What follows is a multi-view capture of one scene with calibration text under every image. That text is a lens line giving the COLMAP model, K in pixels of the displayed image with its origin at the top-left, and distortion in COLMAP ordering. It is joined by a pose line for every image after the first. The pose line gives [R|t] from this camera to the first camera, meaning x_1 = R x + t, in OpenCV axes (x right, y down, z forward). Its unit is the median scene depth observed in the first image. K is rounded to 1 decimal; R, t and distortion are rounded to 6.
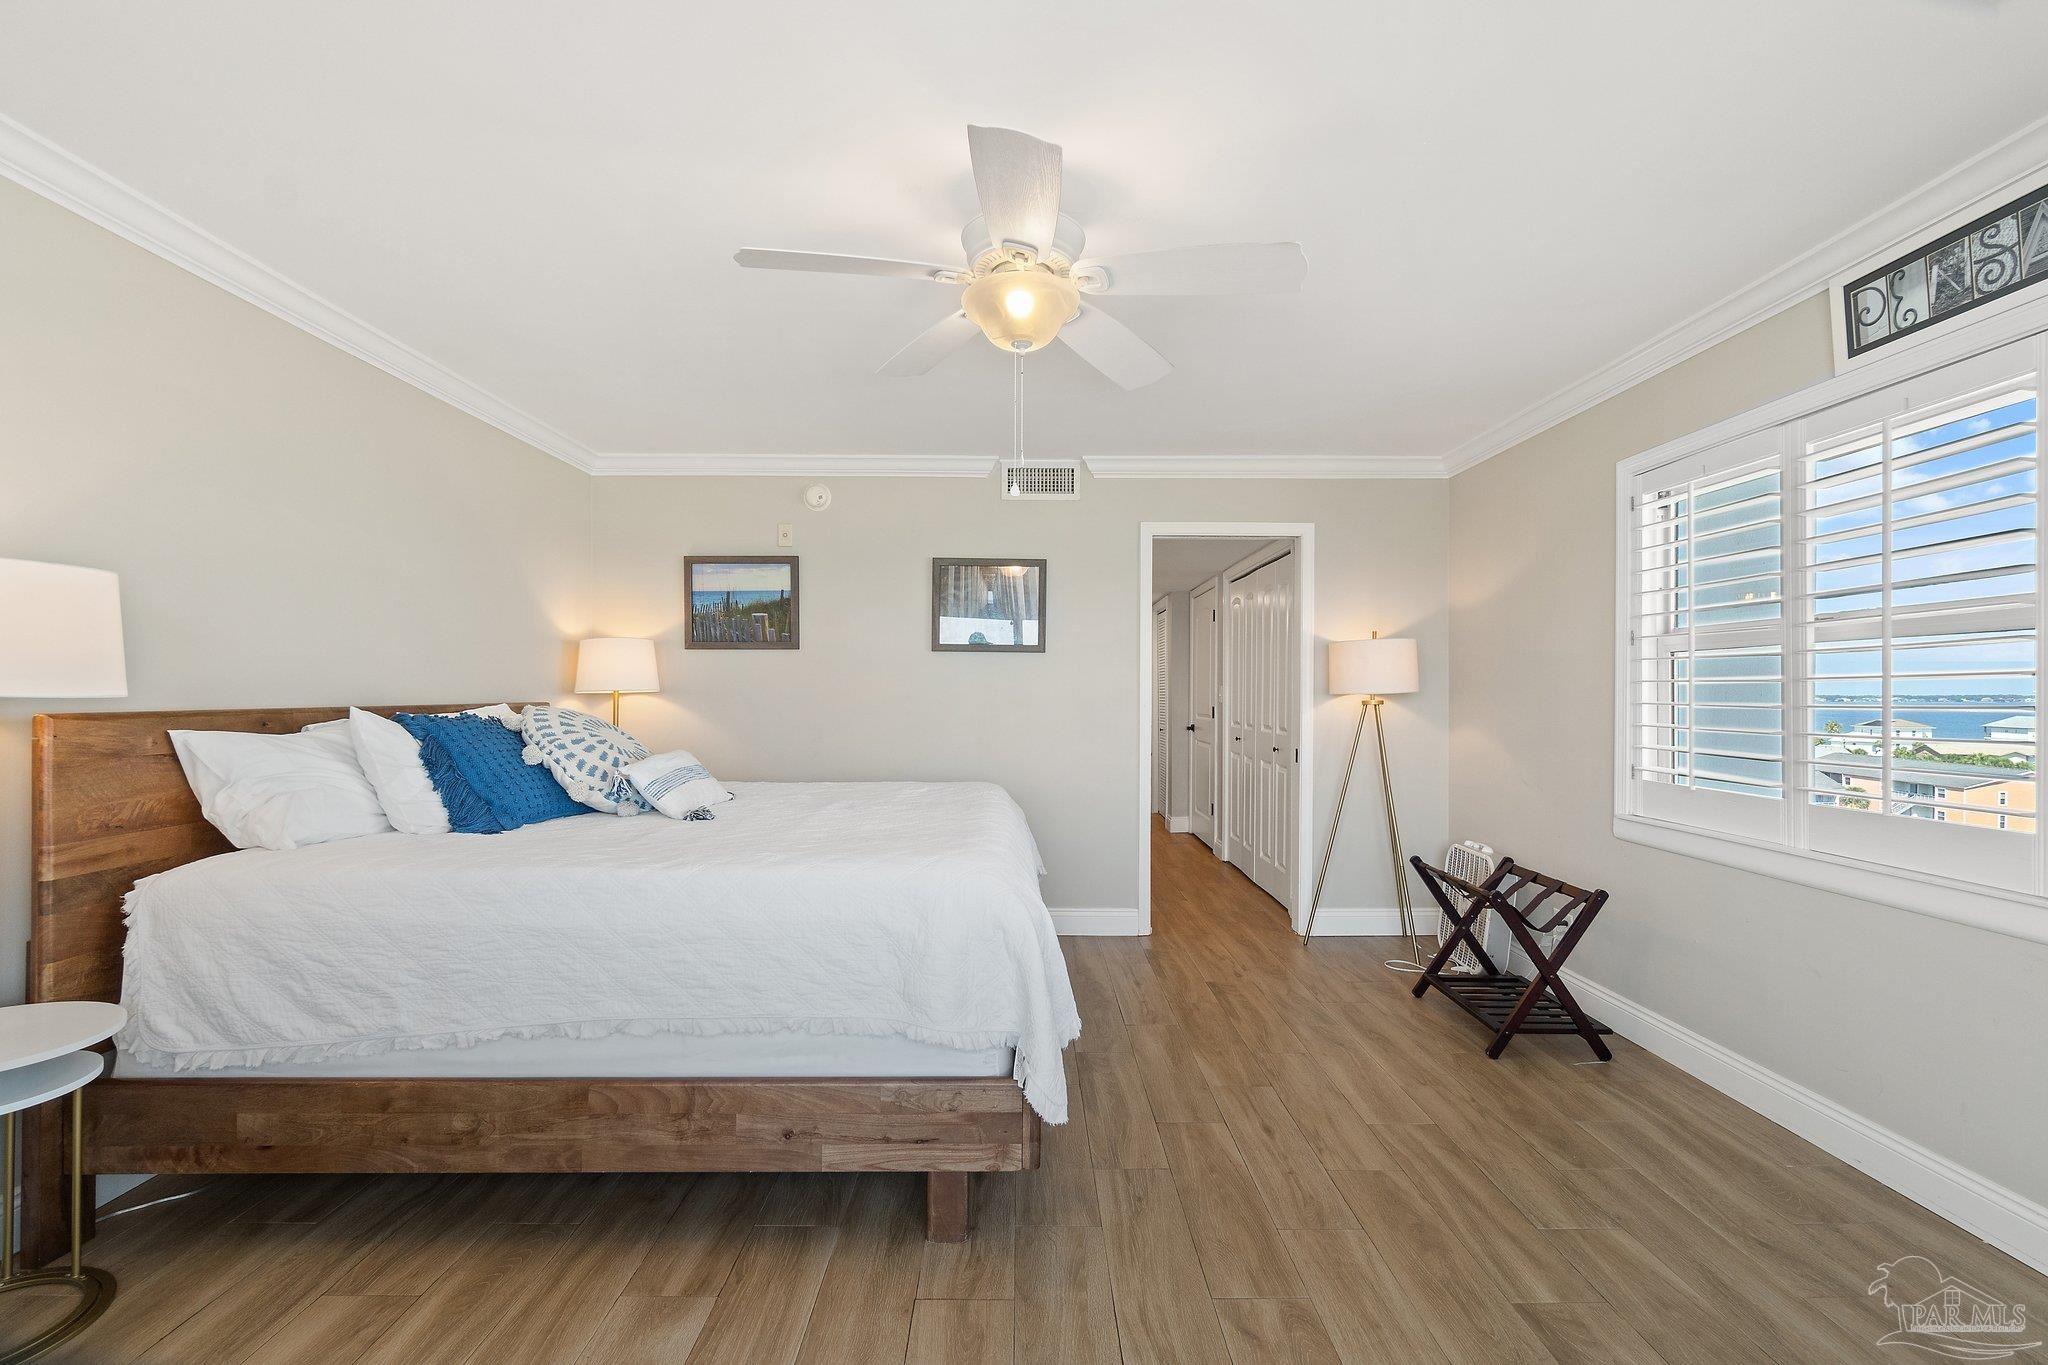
lens RADIAL K [[877.0, 0, 1024.8], [0, 877.0, 692.1], [0, 0, 1]] dist [0.000166, 0.000037]
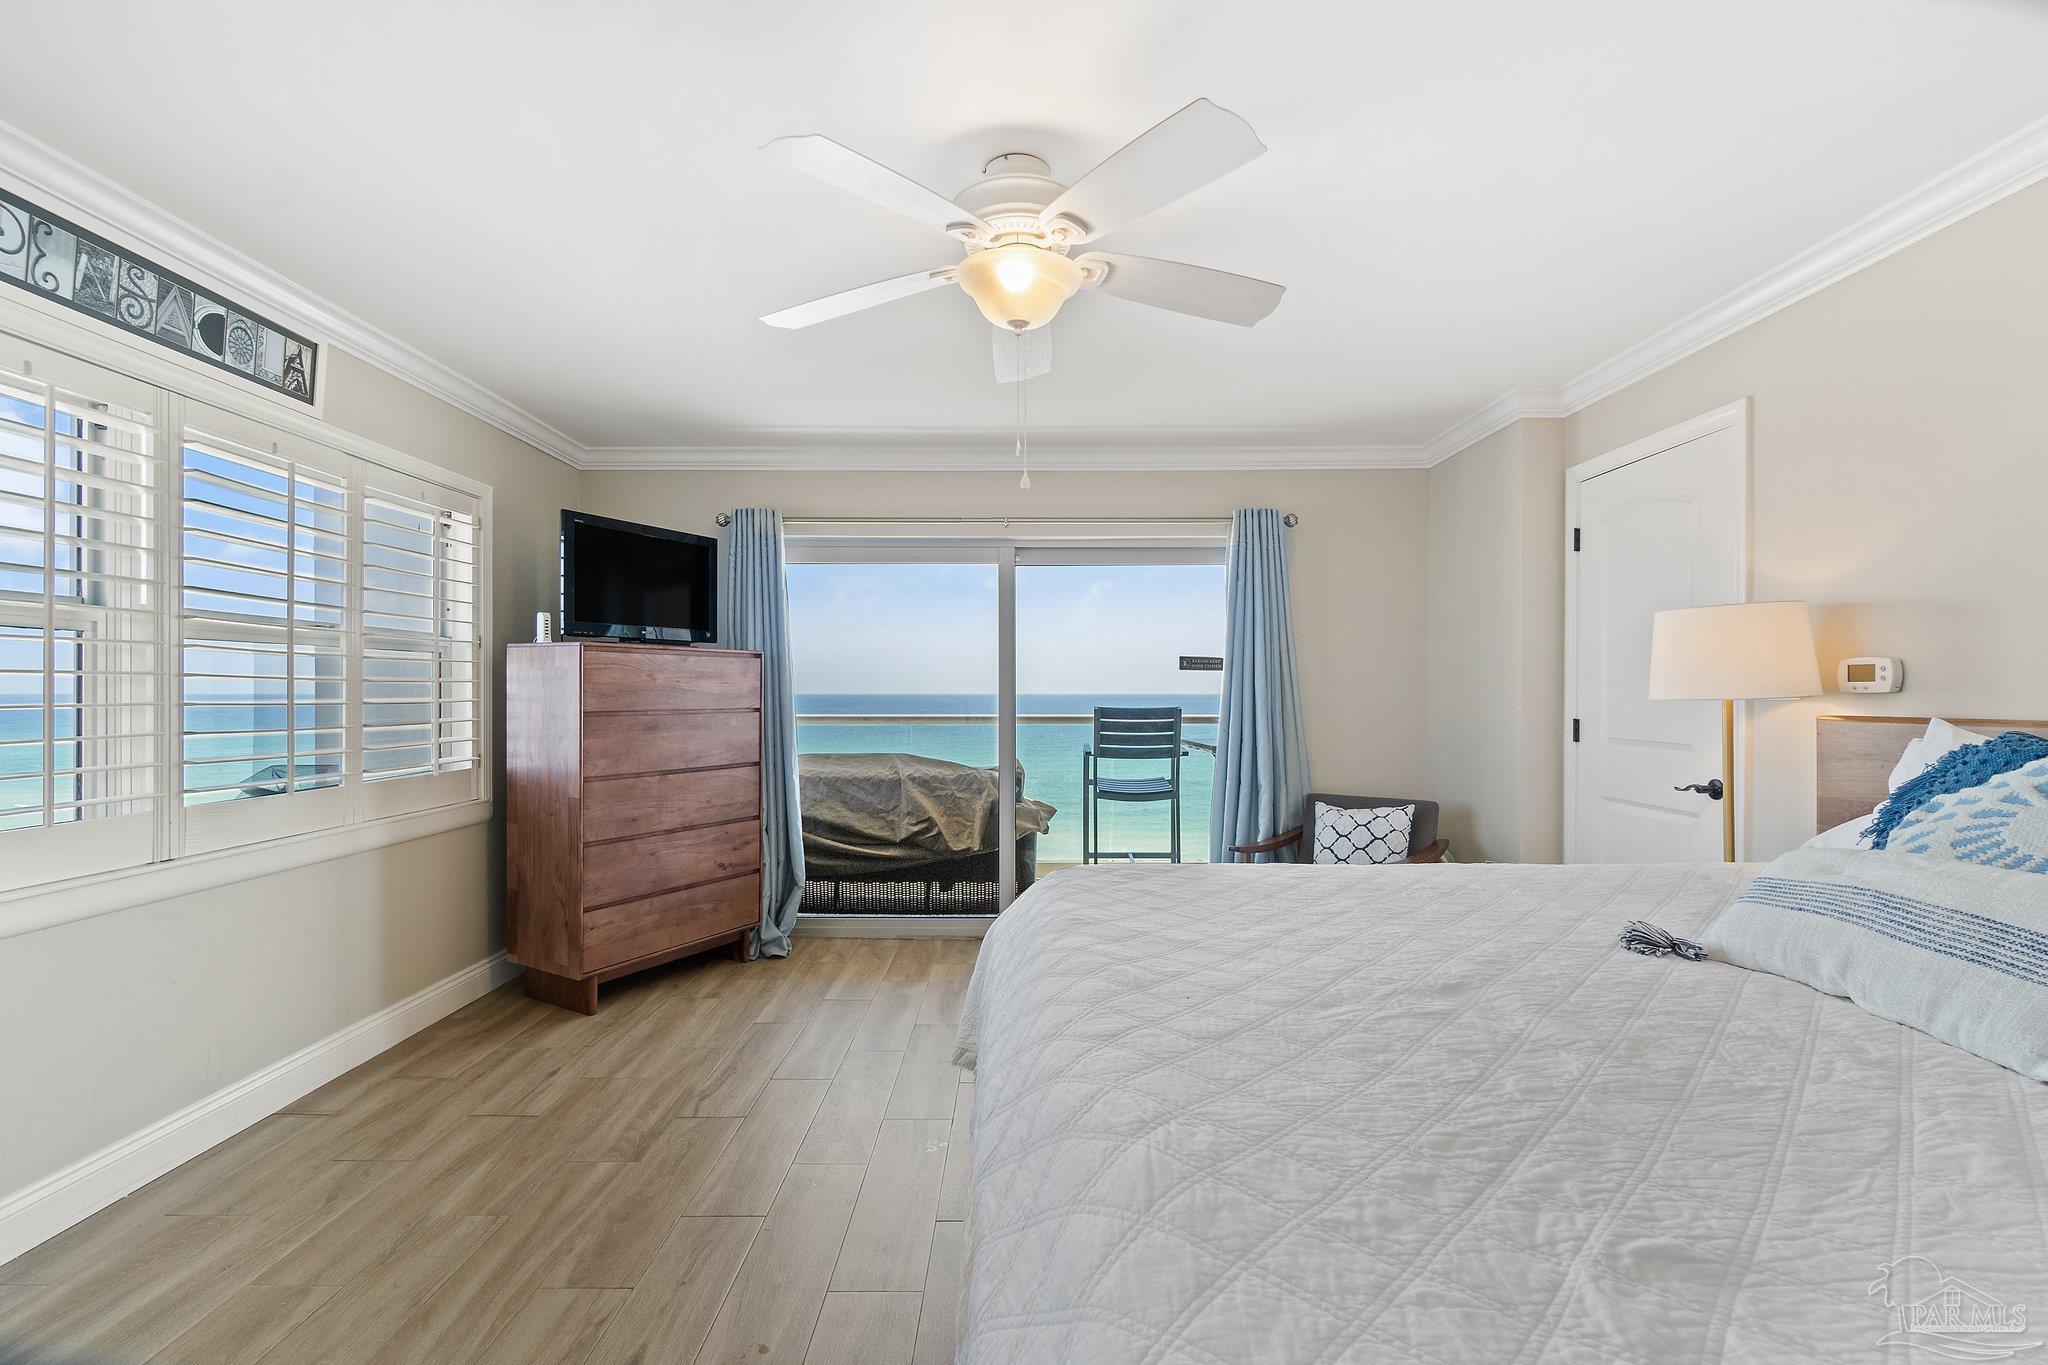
lens RADIAL K [[877.0, 0, 1024.8], [0, 877.0, 692.1], [0, 0, 1]] dist [0.000166, 0.000037]
pose [[-0.999987, -0.002875, 0.004297, -0.017825], [-0.002881, 0.999995, -0.001332, 0.000829], [-0.004293, -0.001344, -0.999990, 1.988277]]
